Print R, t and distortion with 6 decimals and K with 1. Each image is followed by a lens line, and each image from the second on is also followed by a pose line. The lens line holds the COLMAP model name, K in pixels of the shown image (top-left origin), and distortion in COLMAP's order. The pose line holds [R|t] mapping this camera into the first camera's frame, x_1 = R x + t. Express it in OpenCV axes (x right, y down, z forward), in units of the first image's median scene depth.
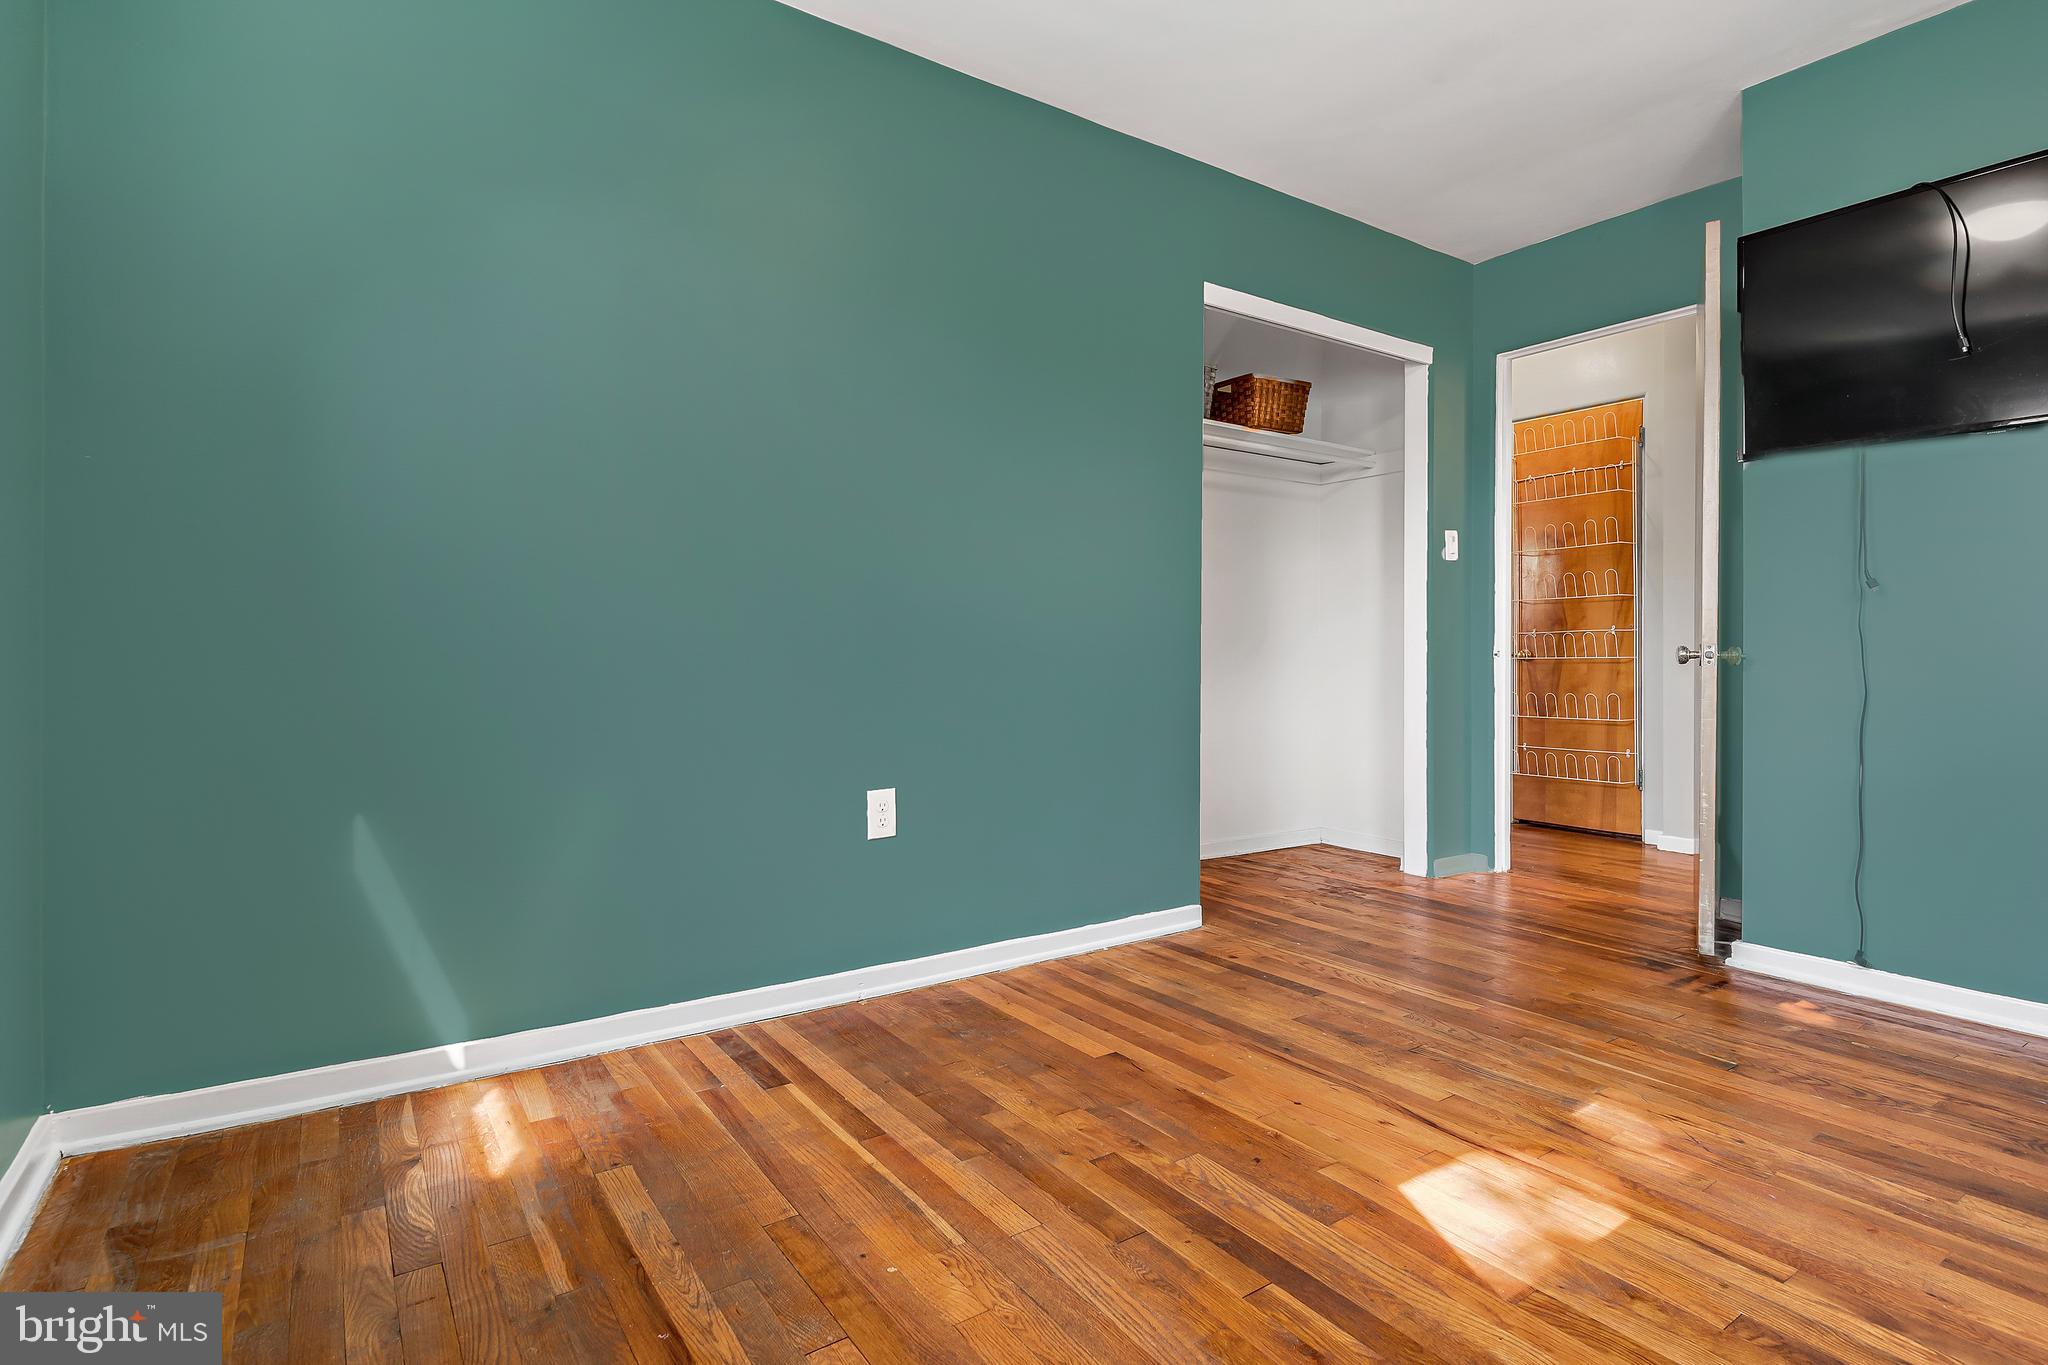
lens RADIAL K [[1037.6, 0, 1024.0], [0, 1037.6, 682.5], [0, 0, 1]] dist [0.031916, -0.019990]
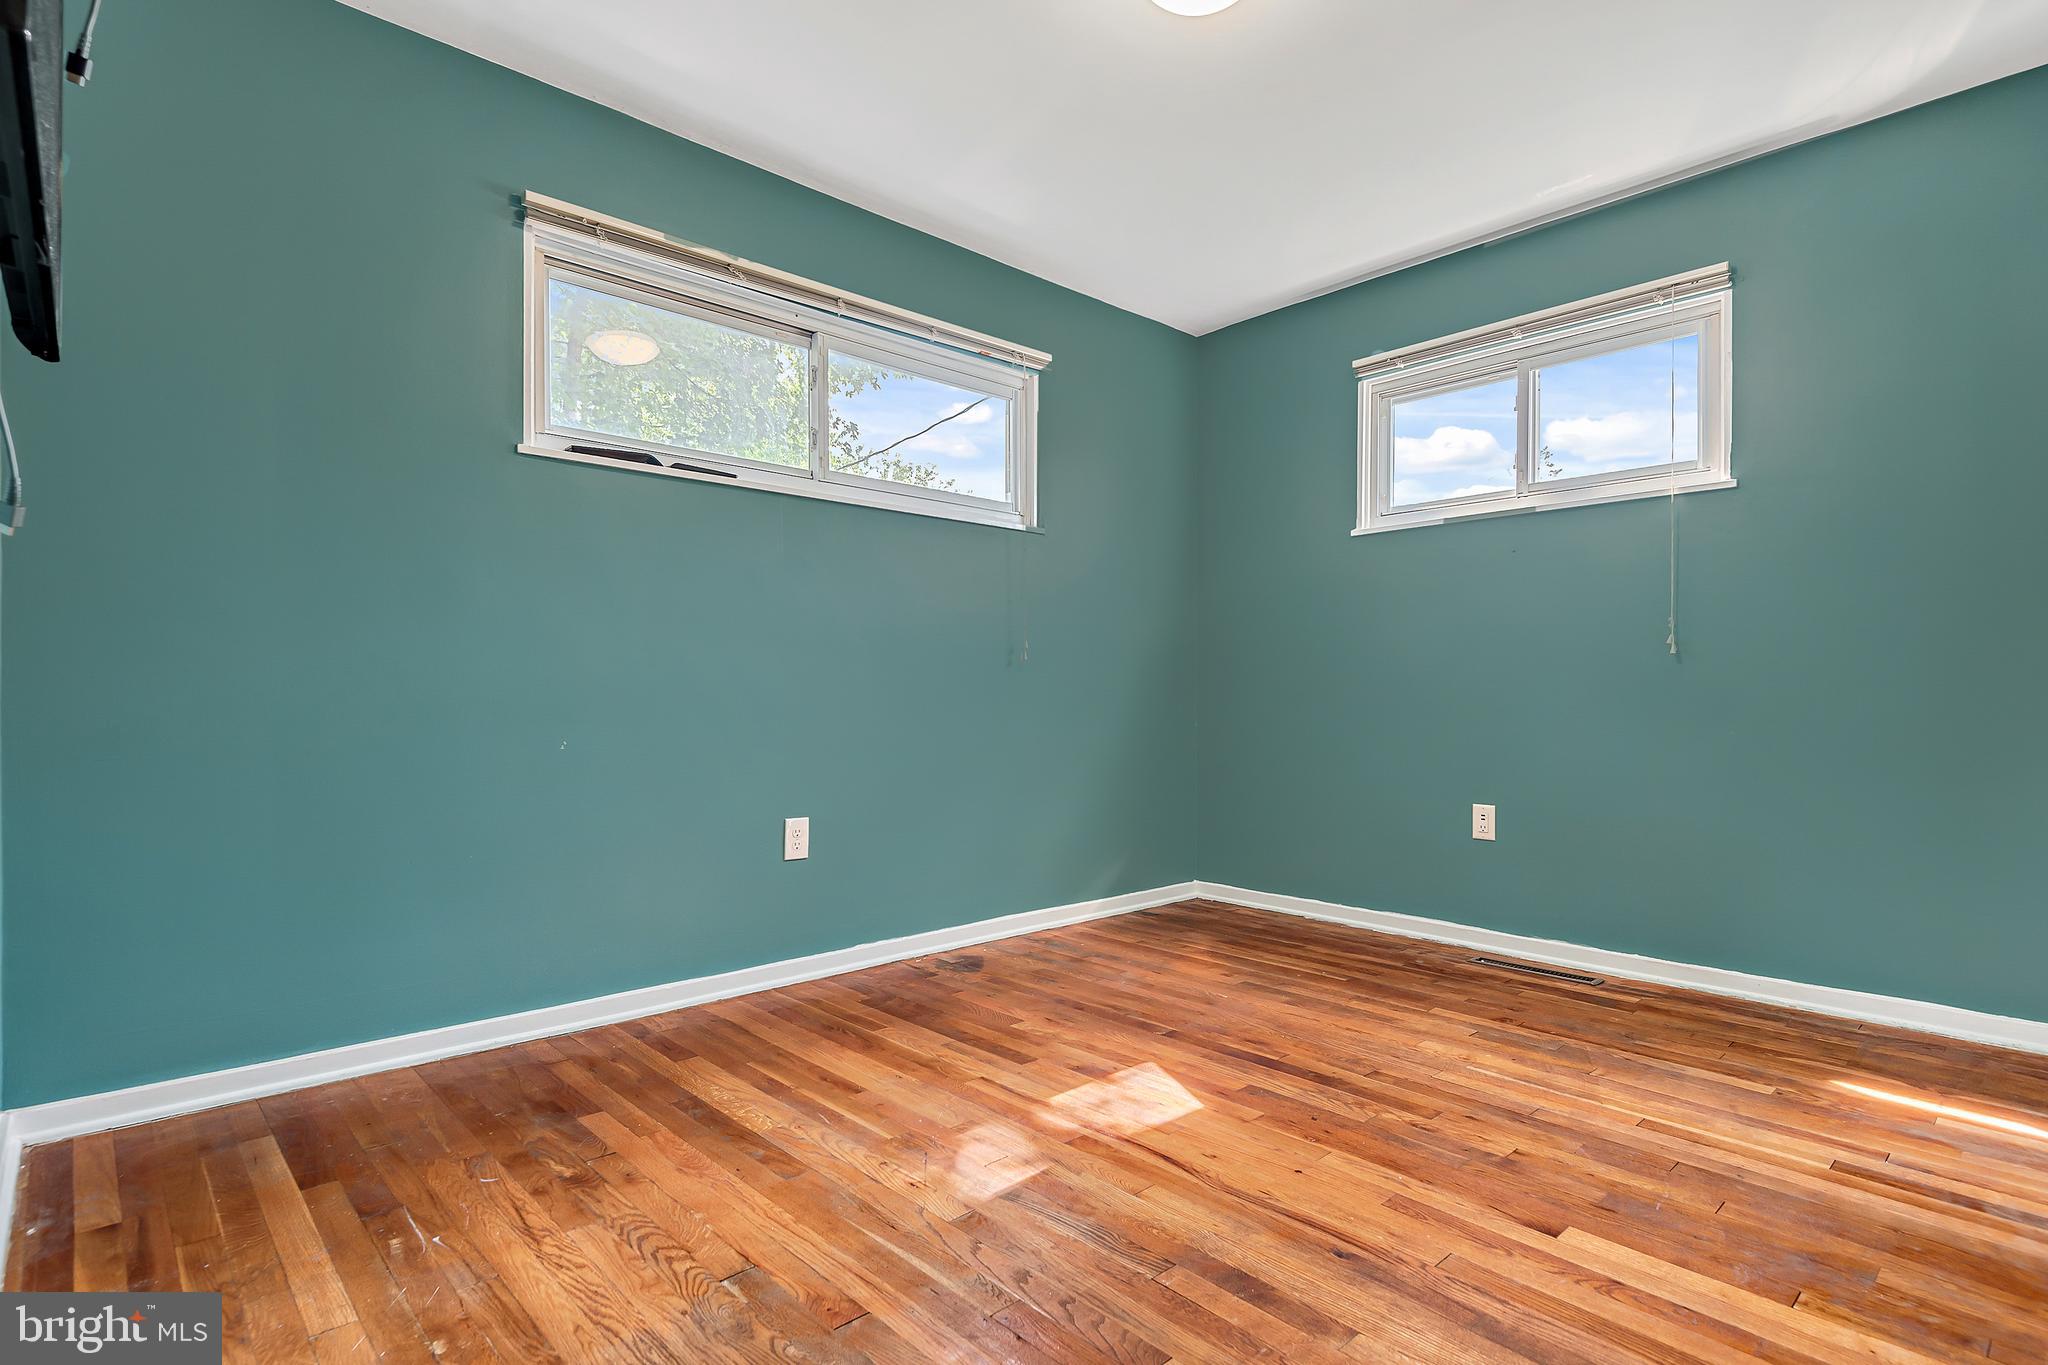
lens RADIAL K [[1037.6, 0, 1024.0], [0, 1037.6, 682.5], [0, 0, 1]] dist [0.031916, -0.019990]
pose [[-0.989860, -0.010379, -0.141664, 0.705349], [-0.012738, 0.999795, 0.015758, -0.058511], [0.141472, 0.017403, -0.989789, 2.064753]]
